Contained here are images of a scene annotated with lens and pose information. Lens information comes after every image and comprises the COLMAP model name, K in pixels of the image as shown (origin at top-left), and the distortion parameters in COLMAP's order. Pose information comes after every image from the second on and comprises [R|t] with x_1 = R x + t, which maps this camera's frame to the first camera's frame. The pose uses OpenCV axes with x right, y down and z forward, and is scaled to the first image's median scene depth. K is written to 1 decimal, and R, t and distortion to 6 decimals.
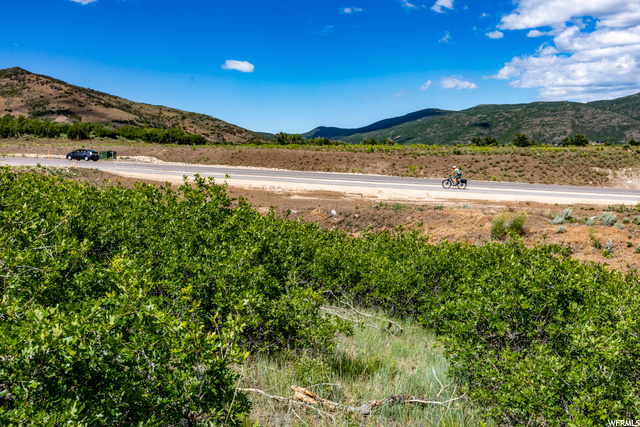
lens RADIAL K [[620.1, 0, 316.9], [0, 620.1, 206.1], [0, 0, 1]] dist [-0.010428, 0.024383]
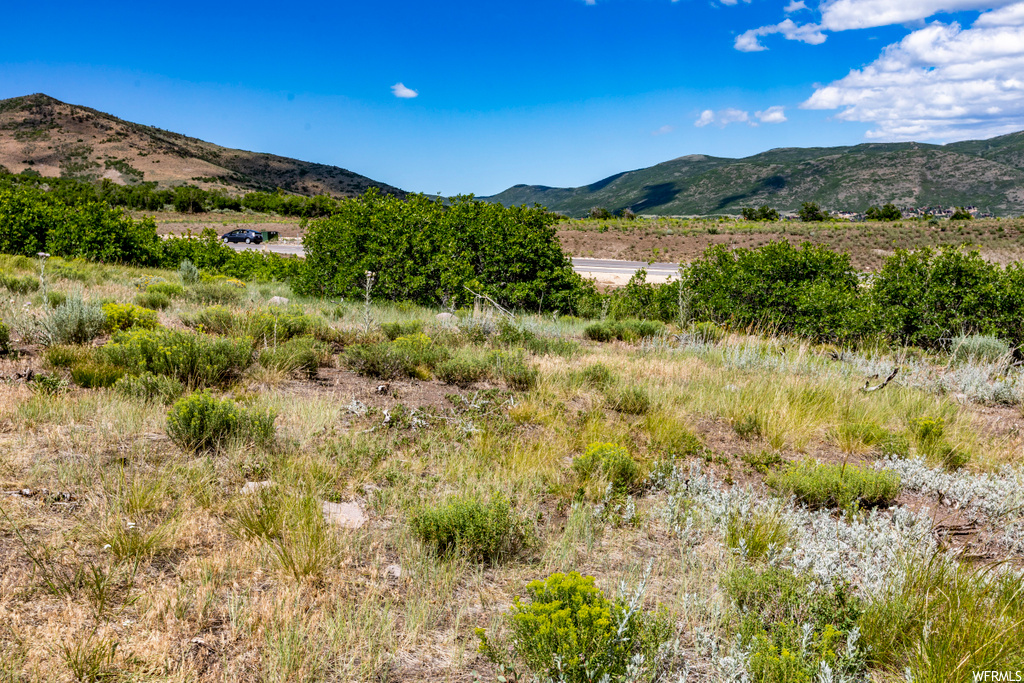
lens RADIAL K [[992.2, 0, 507.1], [0, 992.2, 329.7], [0, 0, 1]] dist [-0.010428, 0.024383]
pose [[0.999972, -0.003766, -0.006483, -0.064363], [0.003879, 0.999837, 0.017614, 0.035053], [0.006416, -0.017638, 0.999824, -0.591356]]
